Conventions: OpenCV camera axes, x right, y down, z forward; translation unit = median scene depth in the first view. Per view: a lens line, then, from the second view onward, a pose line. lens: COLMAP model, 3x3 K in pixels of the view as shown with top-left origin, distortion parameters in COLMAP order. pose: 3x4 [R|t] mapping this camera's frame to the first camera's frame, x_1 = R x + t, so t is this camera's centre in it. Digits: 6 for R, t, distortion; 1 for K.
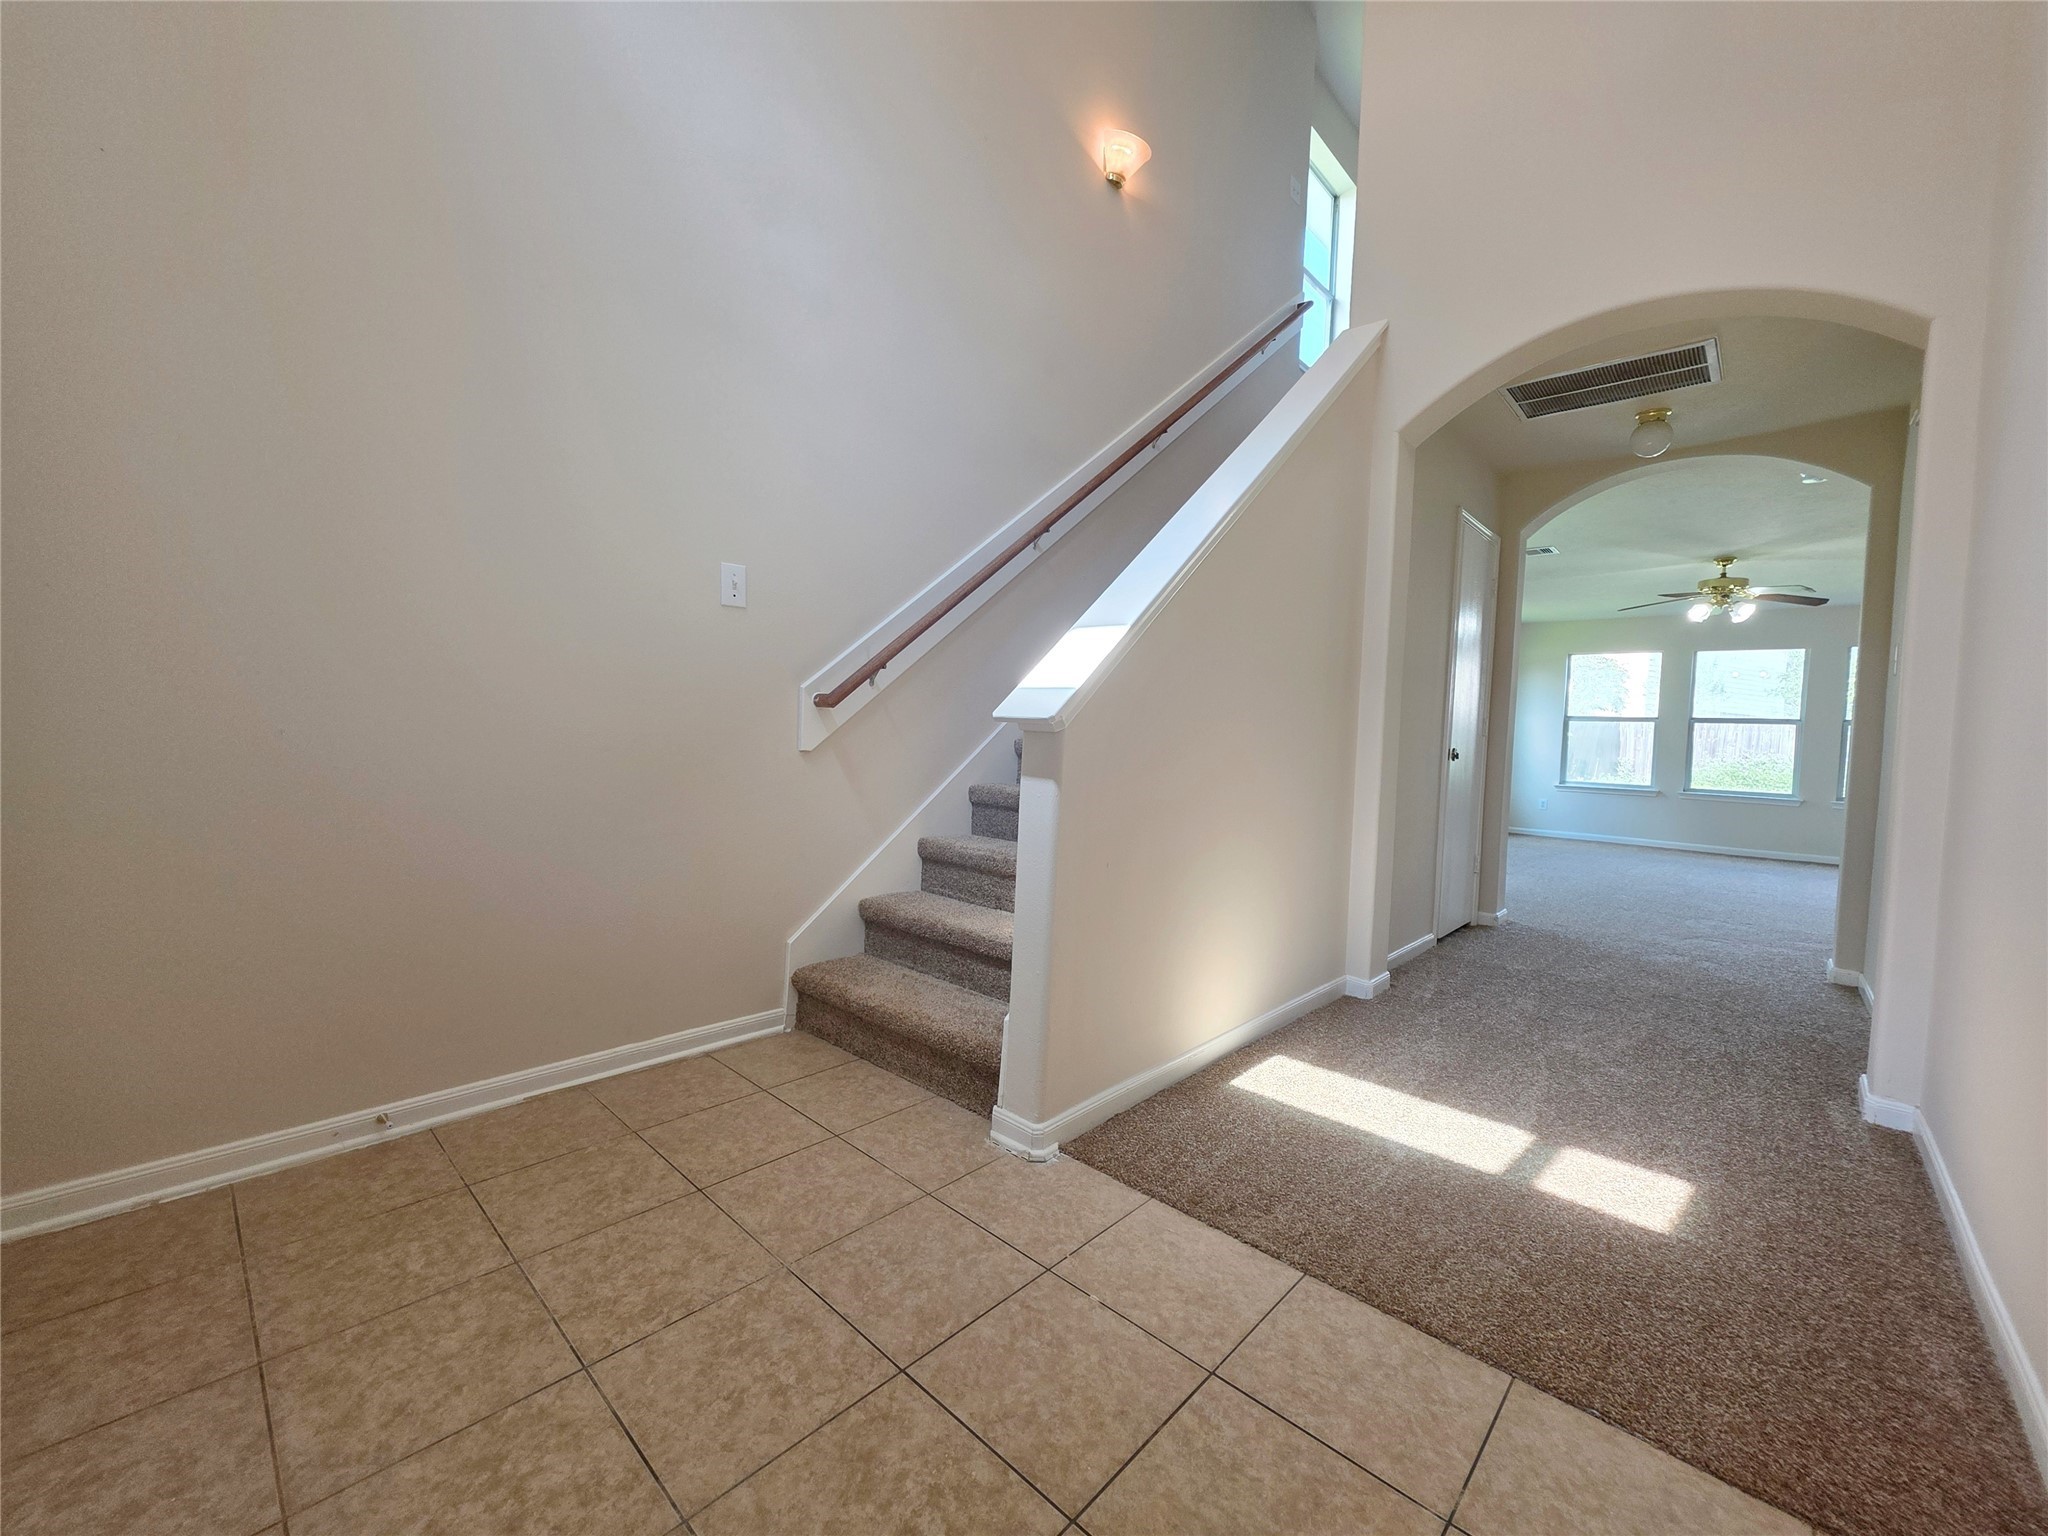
lens RADIAL K [[823.1, 0, 1023.6], [0, 823.1, 762.4], [0, 0, 1]] dist [-0.002712, -0.000547]
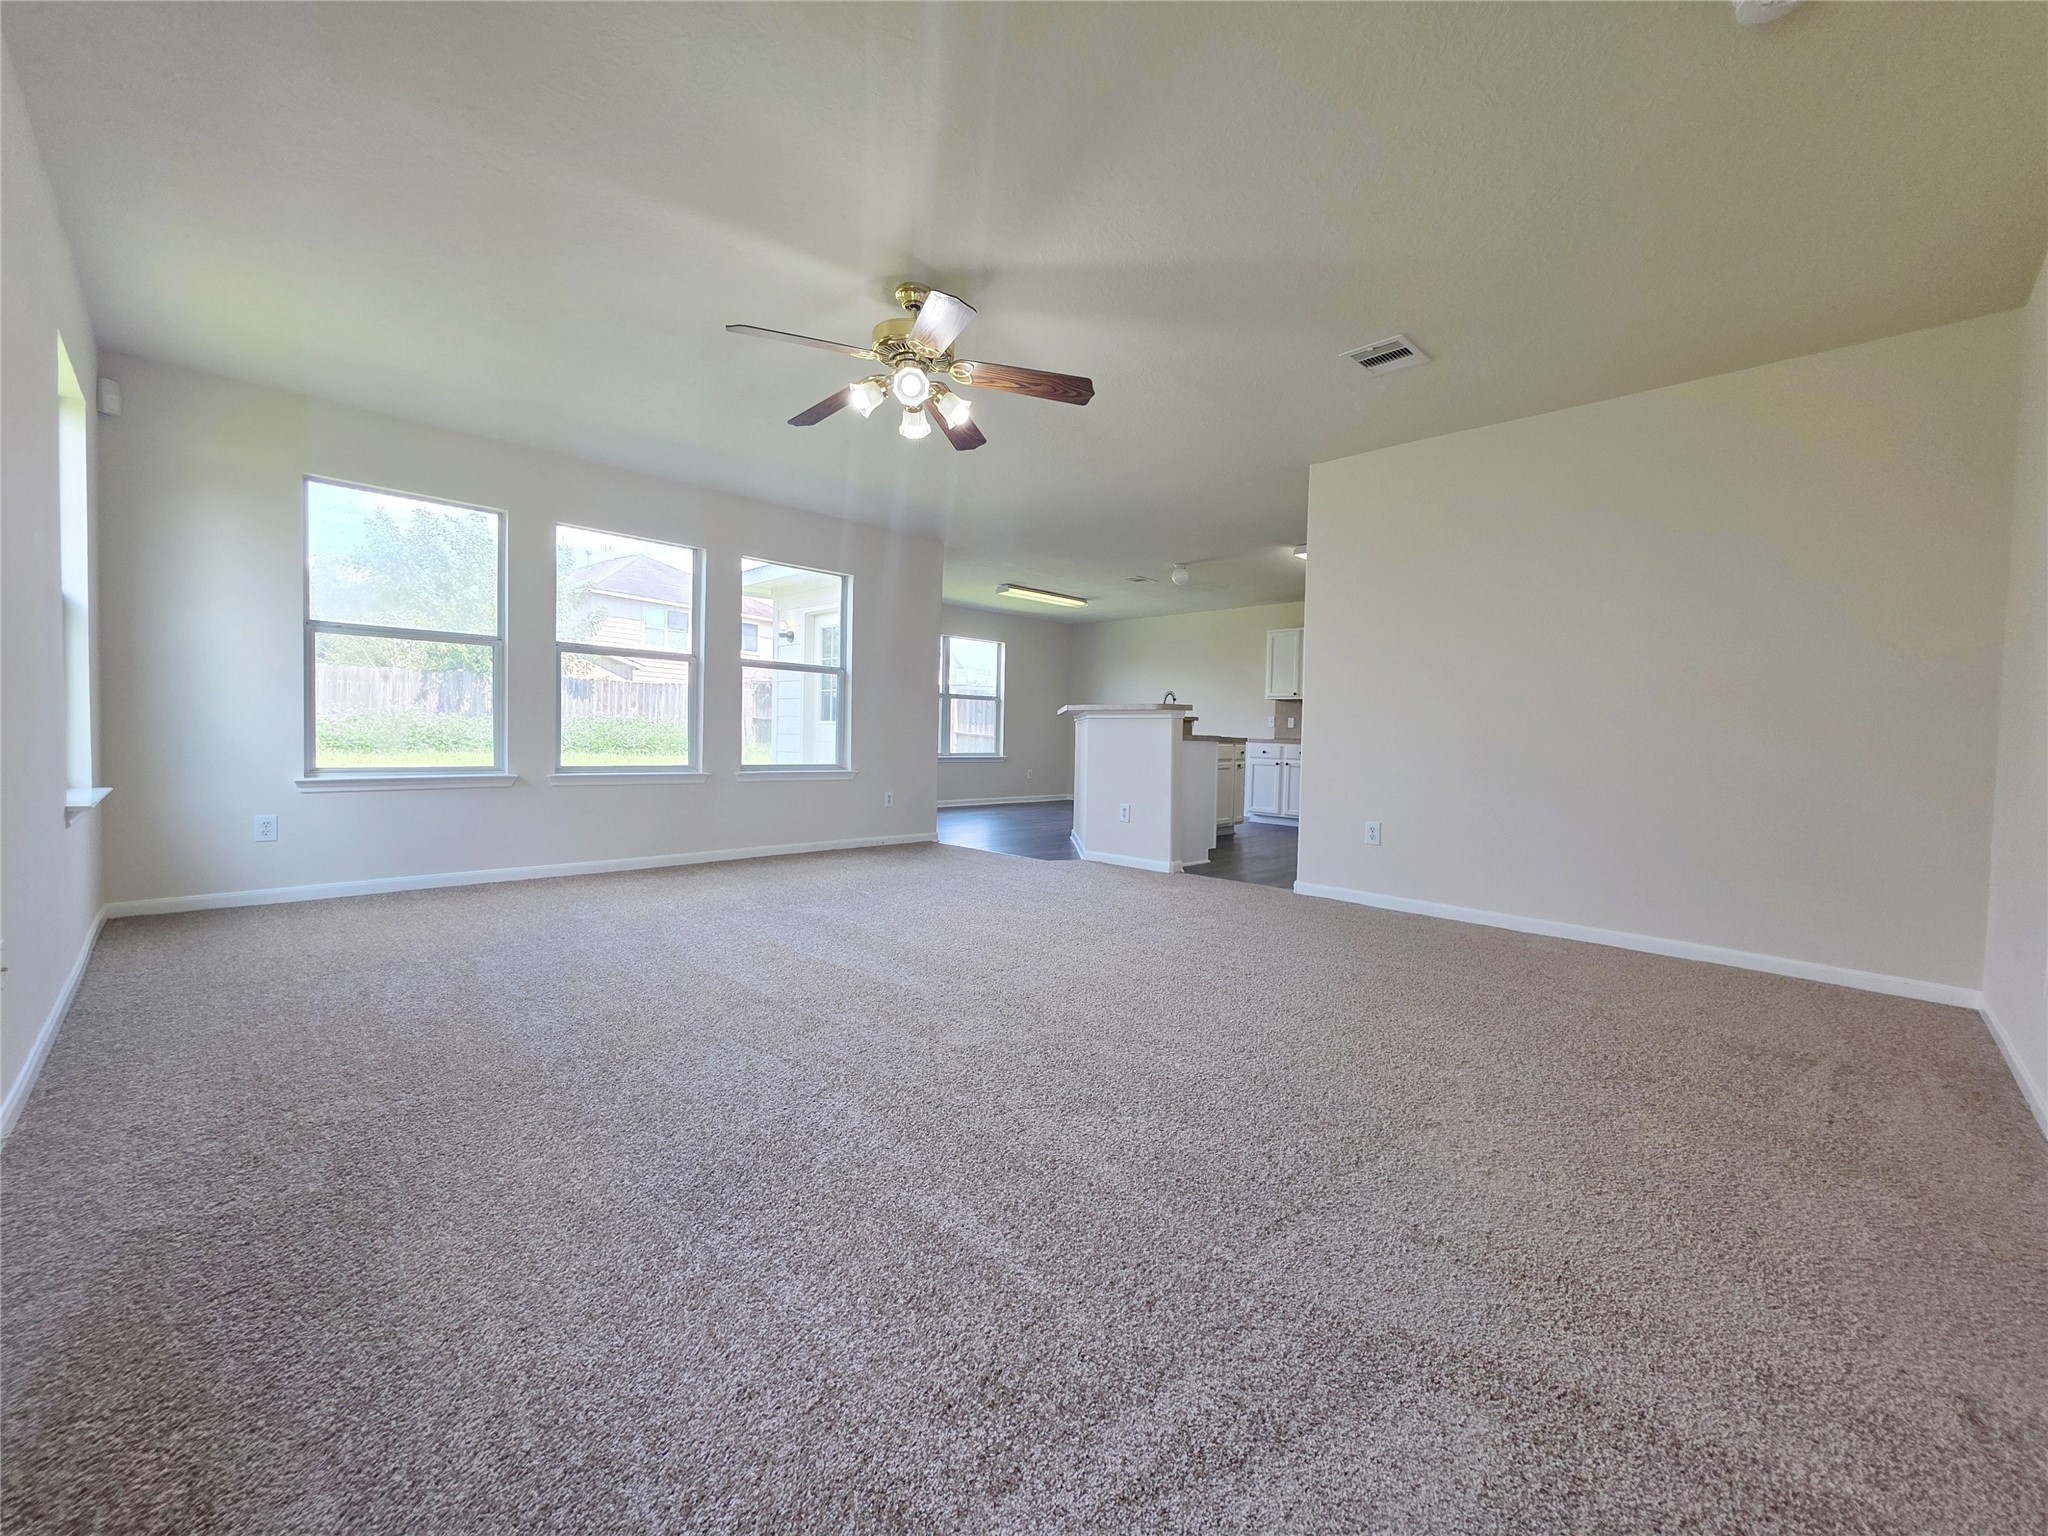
lens RADIAL K [[823.1, 0, 1021.1], [0, 823.1, 764.8], [0, 0, 1]] dist [-0.002712, -0.000547]
pose [[0.036603, -0.084835, 0.995722, 0.248672], [0.006483, 0.996389, 0.084653, -0.015789], [-0.999309, 0.003357, 0.037021, 0.641154]]
